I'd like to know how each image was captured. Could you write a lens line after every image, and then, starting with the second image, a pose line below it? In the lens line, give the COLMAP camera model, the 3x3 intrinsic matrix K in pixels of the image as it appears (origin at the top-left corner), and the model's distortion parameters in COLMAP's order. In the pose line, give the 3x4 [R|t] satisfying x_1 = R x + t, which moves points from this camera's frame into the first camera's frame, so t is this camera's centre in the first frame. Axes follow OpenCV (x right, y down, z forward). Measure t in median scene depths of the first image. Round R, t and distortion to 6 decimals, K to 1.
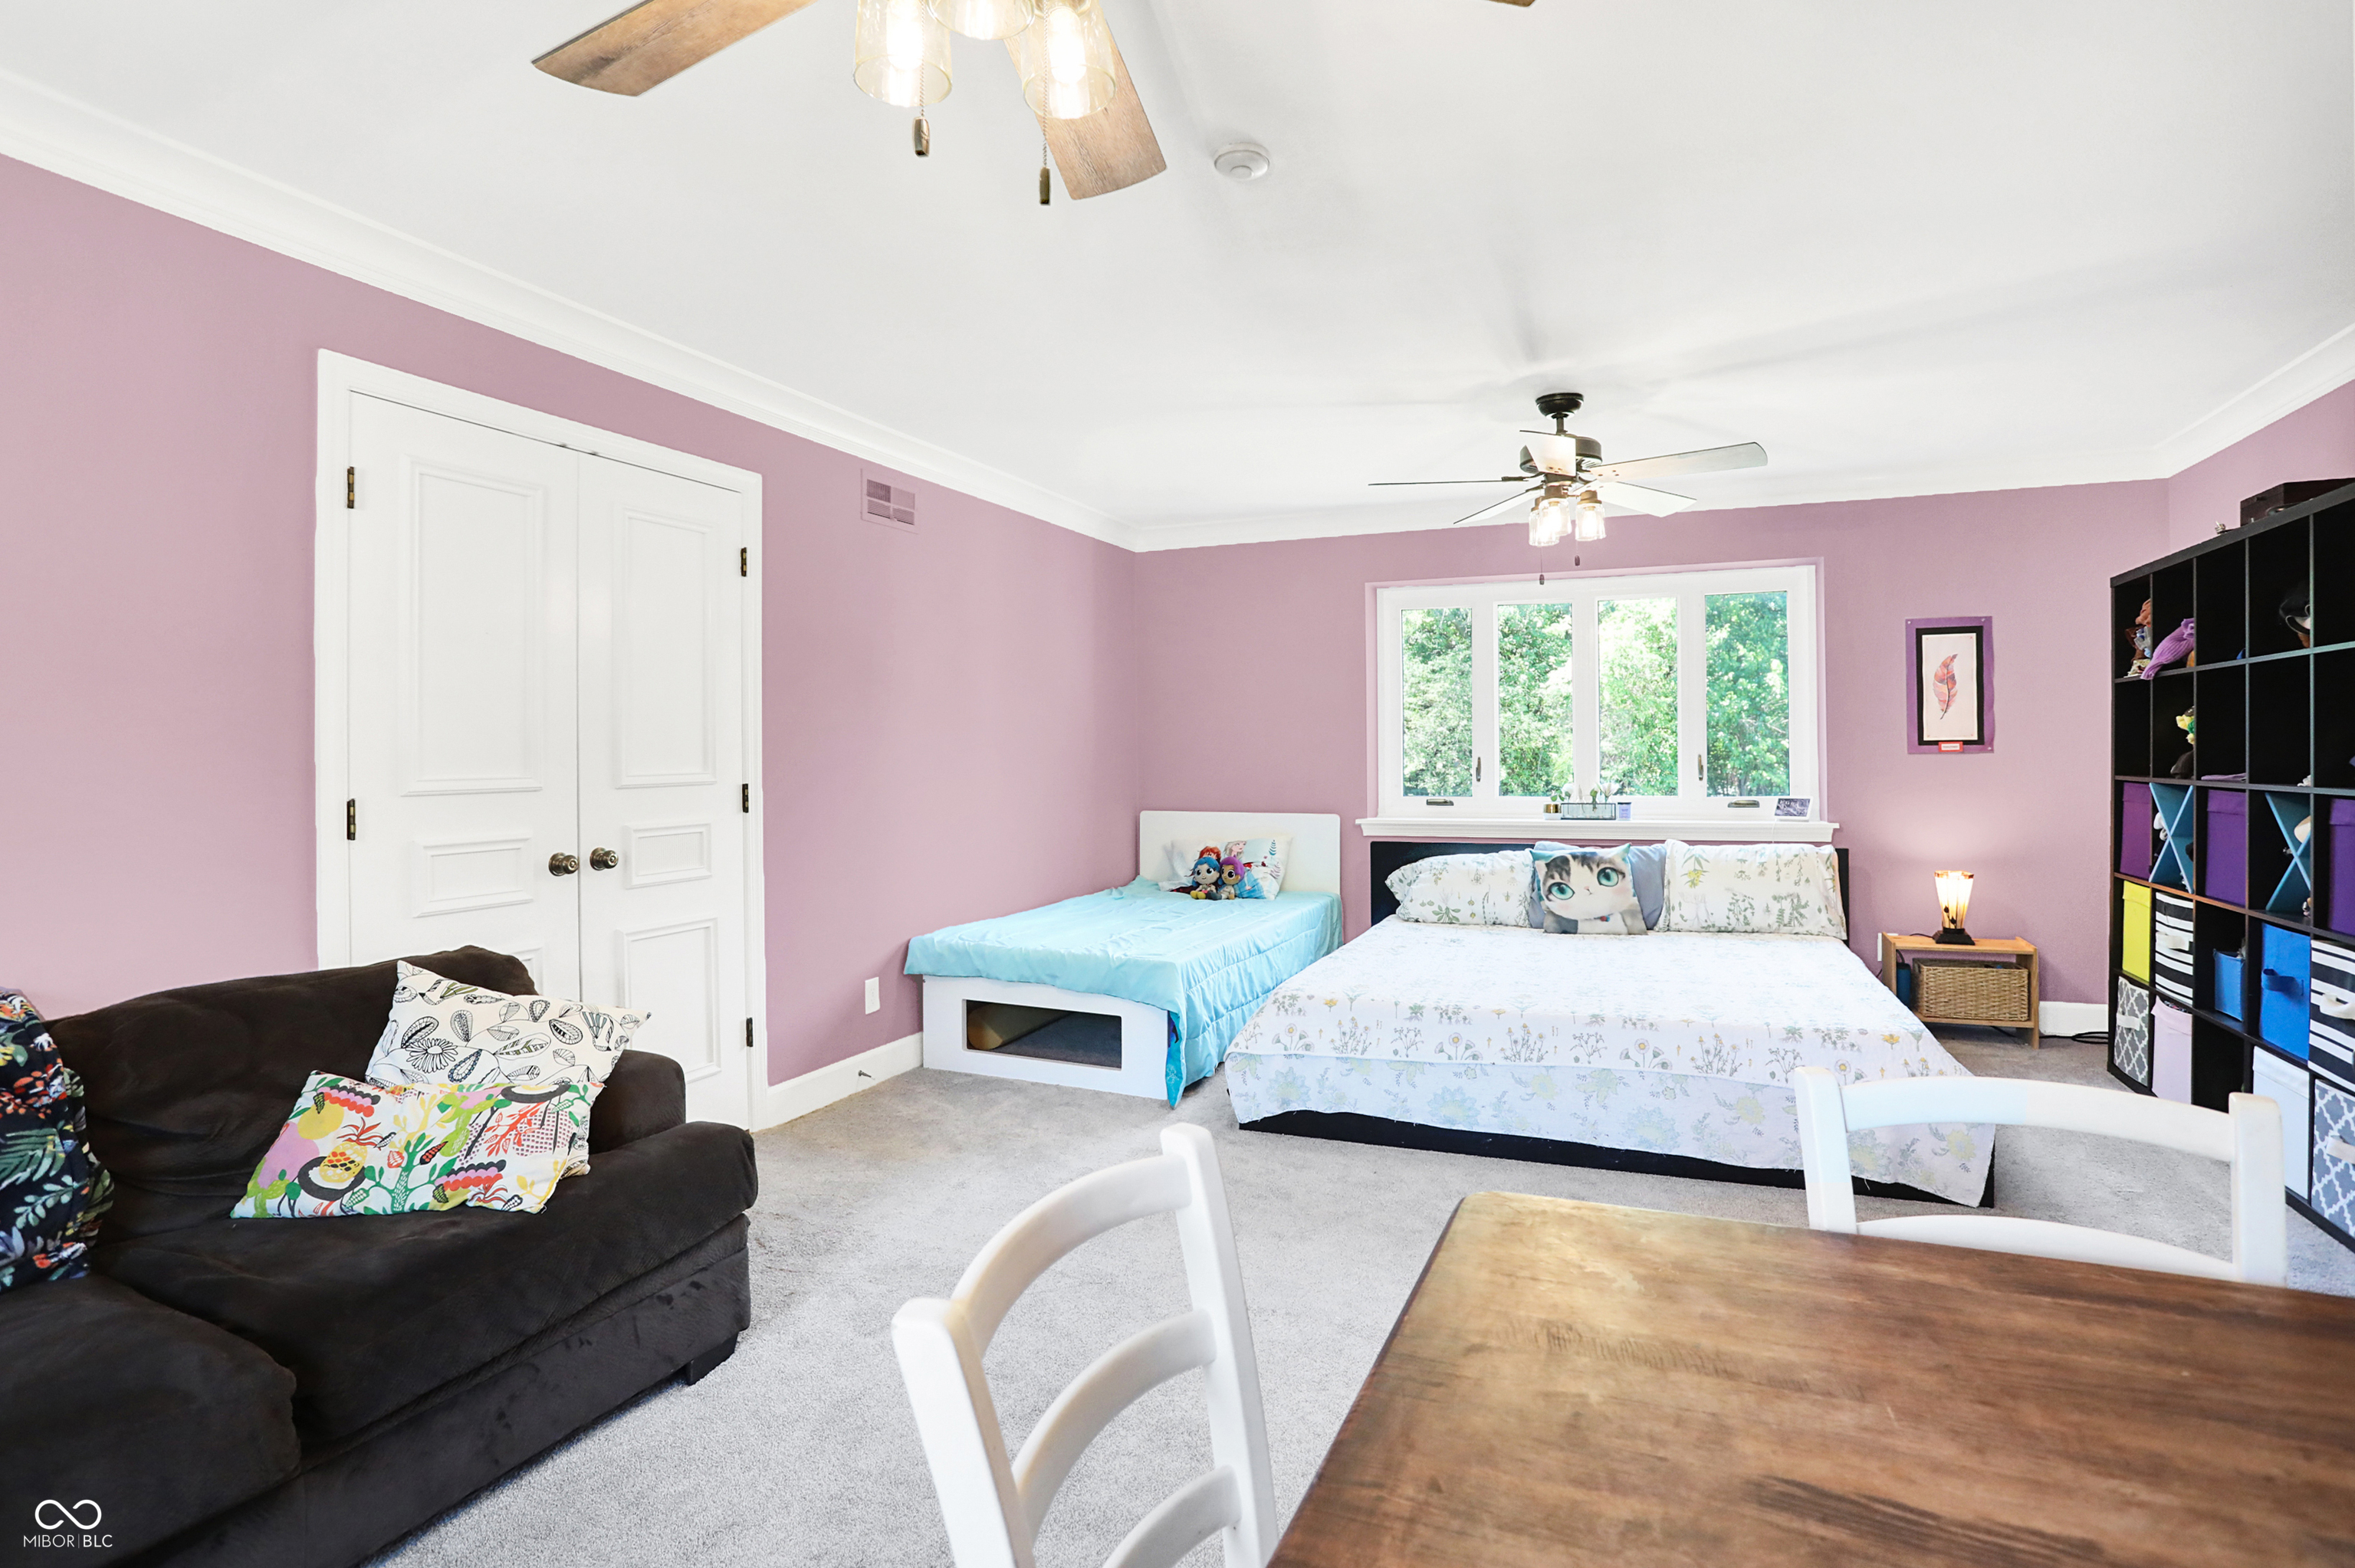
lens RADIAL K [[1155.5, 0, 1179.5], [0, 1155.5, 750.4], [0, 0, 1]] dist [-0.054687, 0.024118]
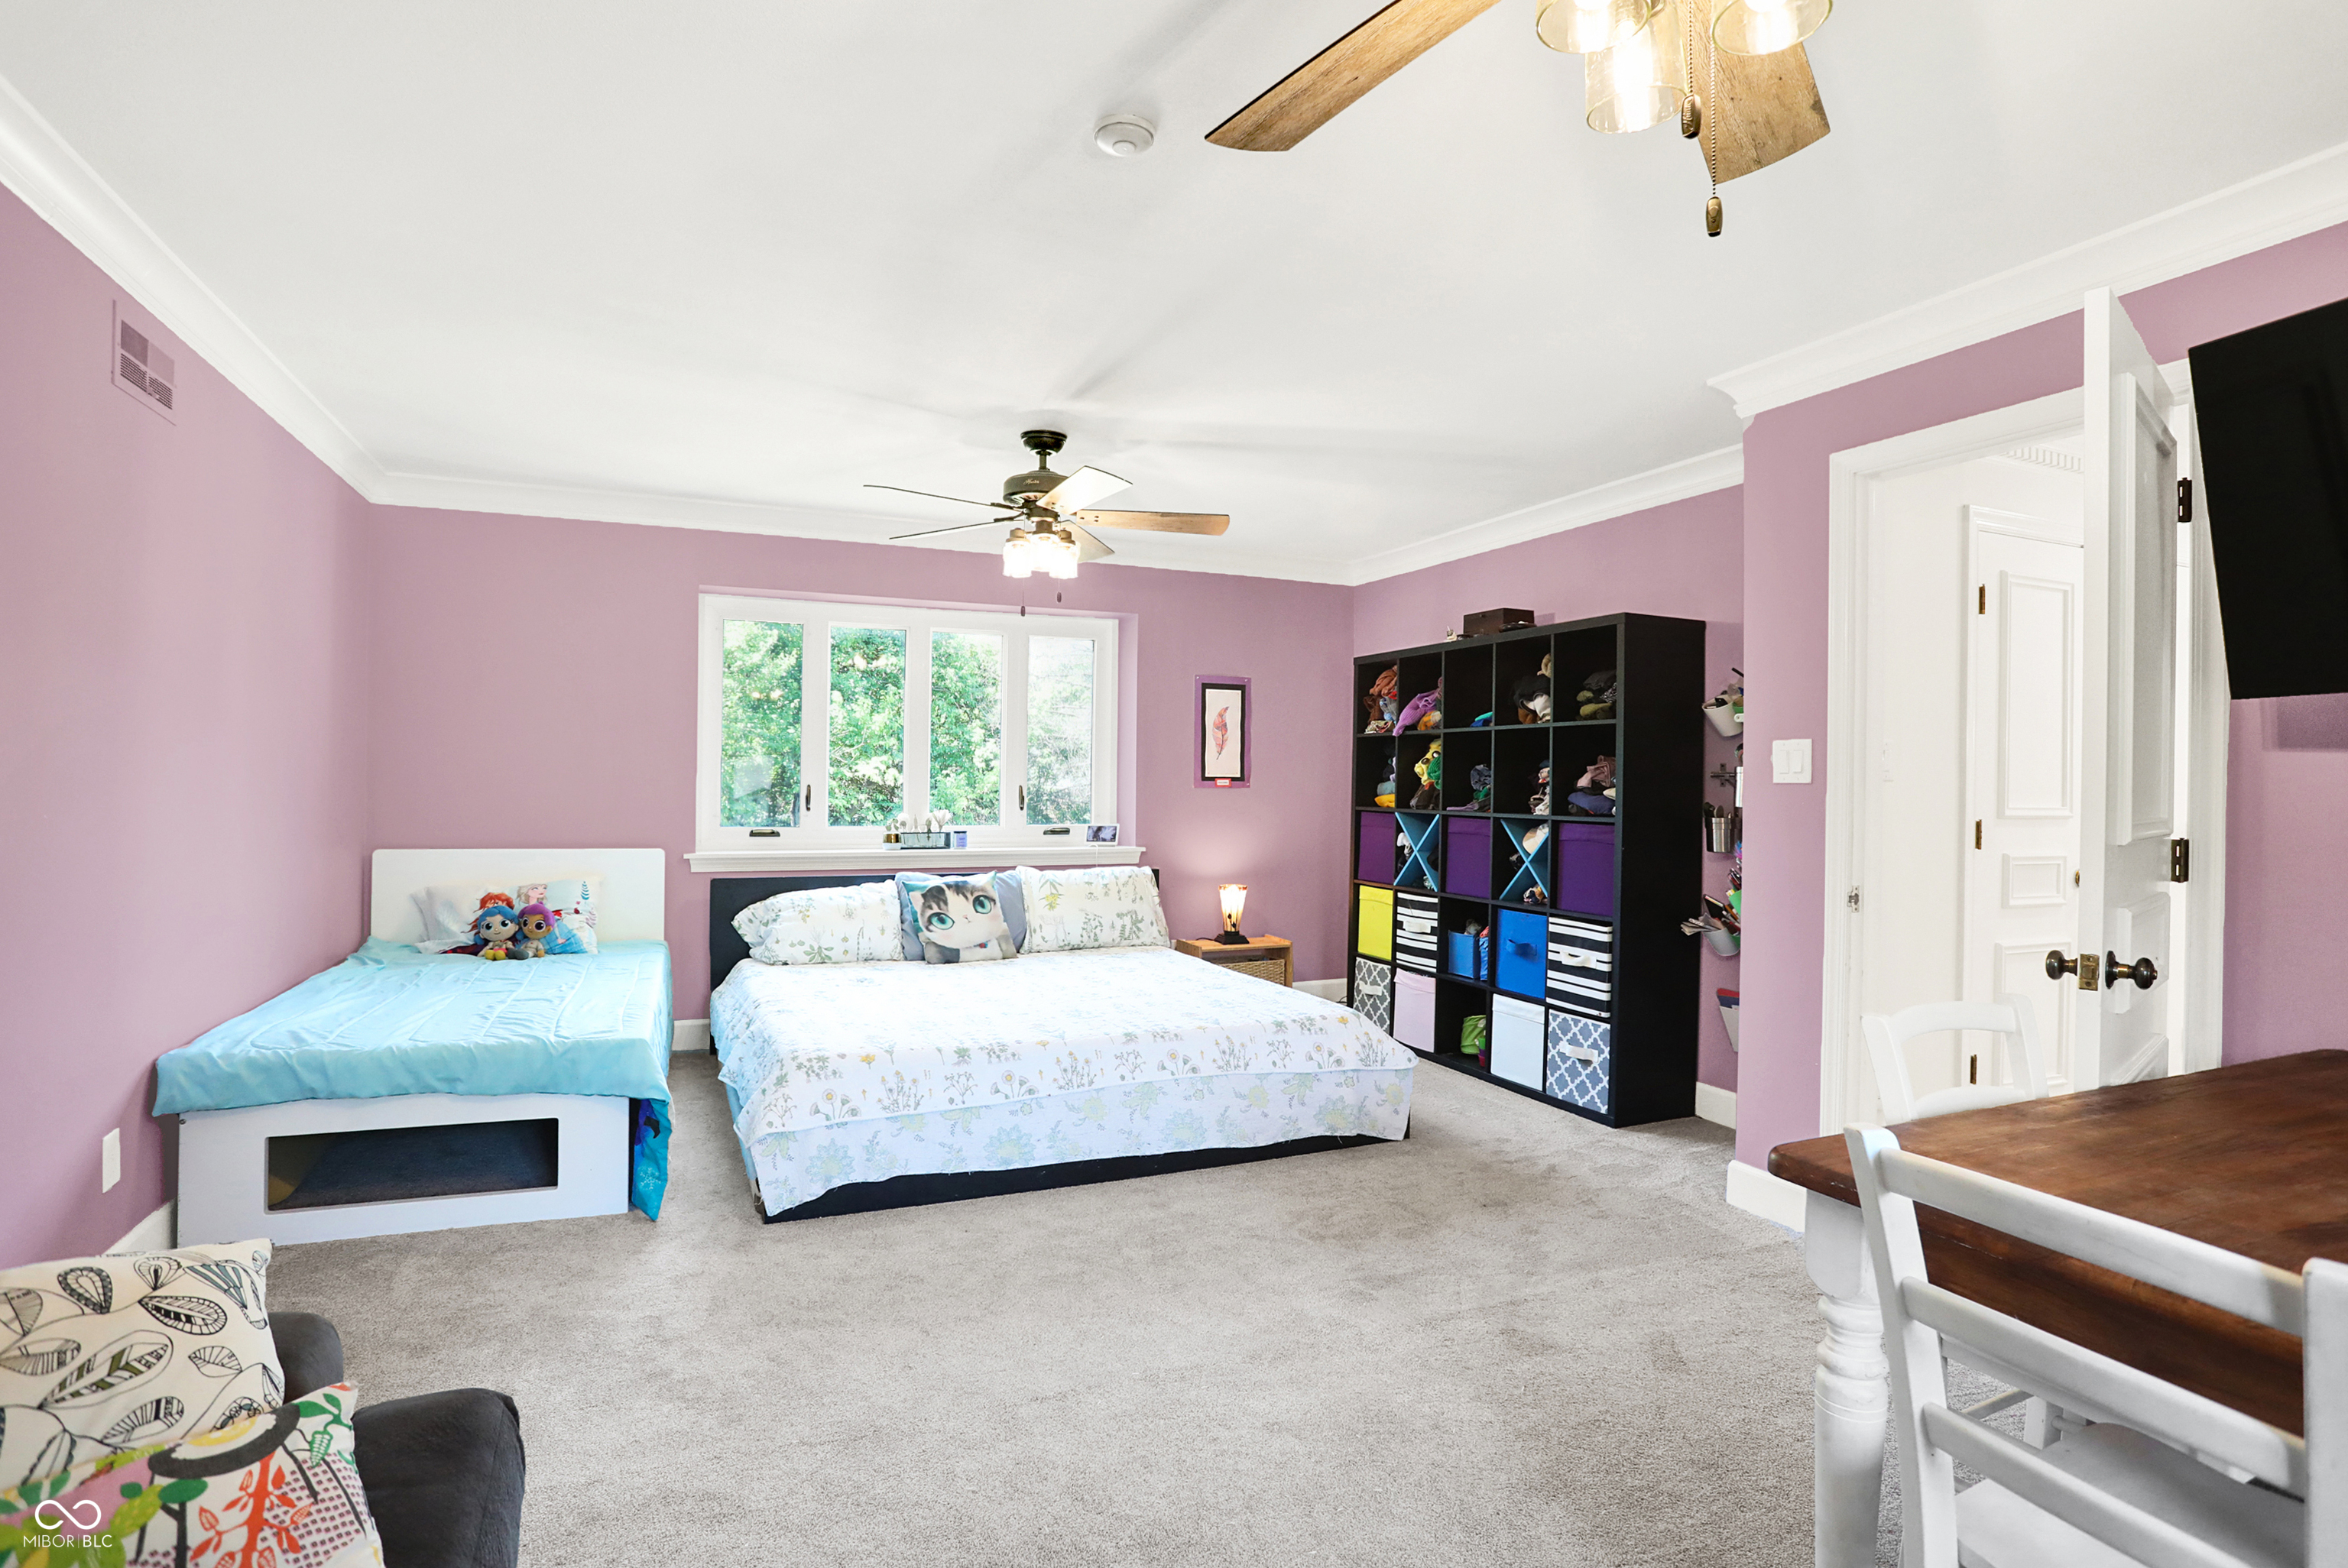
lens RADIAL K [[1190.5, 0, 1166.8], [0, 1190.5, 774.2], [0, 0, 1]] dist [-0.081290, 0.051759]
pose [[0.702529, 0.021066, 0.711343, -0.329070], [-0.019233, 0.999759, -0.010613, 0.003280], [-0.711395, -0.006226, 0.702765, 0.175637]]
